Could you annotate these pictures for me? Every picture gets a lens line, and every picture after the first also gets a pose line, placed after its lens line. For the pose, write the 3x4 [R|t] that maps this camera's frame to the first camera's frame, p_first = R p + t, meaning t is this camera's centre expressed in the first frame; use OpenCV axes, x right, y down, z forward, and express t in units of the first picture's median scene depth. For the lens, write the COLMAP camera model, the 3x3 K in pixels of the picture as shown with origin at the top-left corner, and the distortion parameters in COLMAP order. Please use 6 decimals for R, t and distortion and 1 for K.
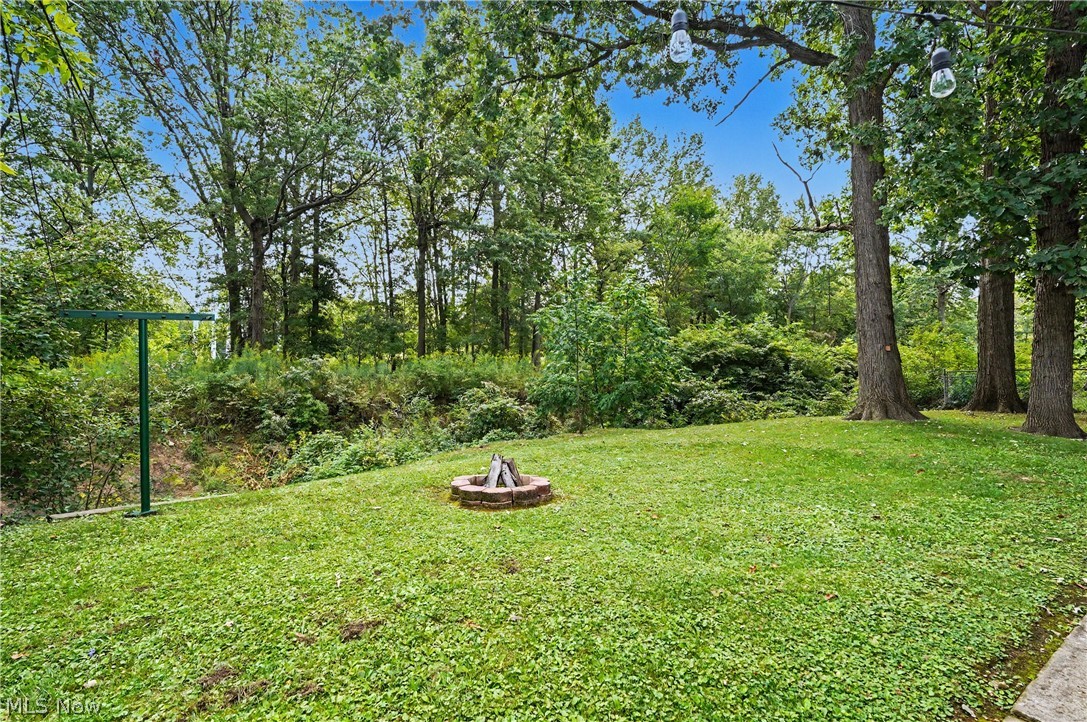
lens RADIAL K [[497.6, 0, 546.3], [0, 497.6, 365.9], [0, 0, 1]] dist [-0.004700, 0.000853]
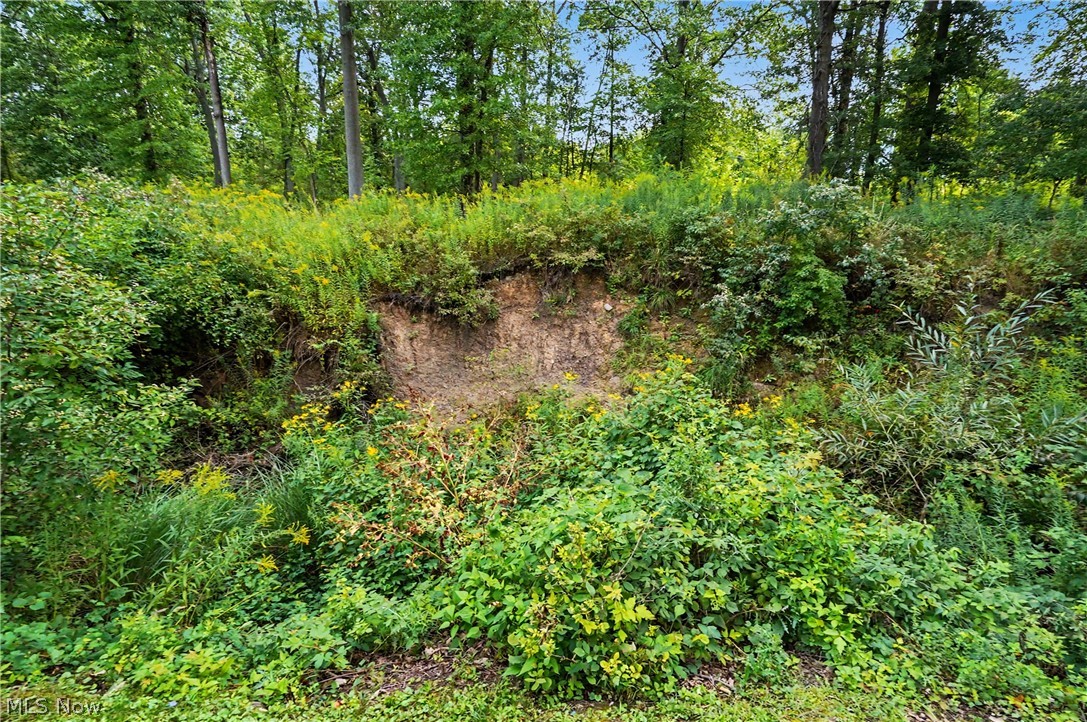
lens RADIAL K [[497.6, 0, 546.3], [0, 497.6, 365.9], [0, 0, 1]] dist [-0.004700, 0.000853]
pose [[0.454783, 0.291258, -0.841630, -0.134765], [0.001250, 0.944803, 0.327638, -0.003965], [0.890601, -0.150057, 0.429316, 0.520078]]
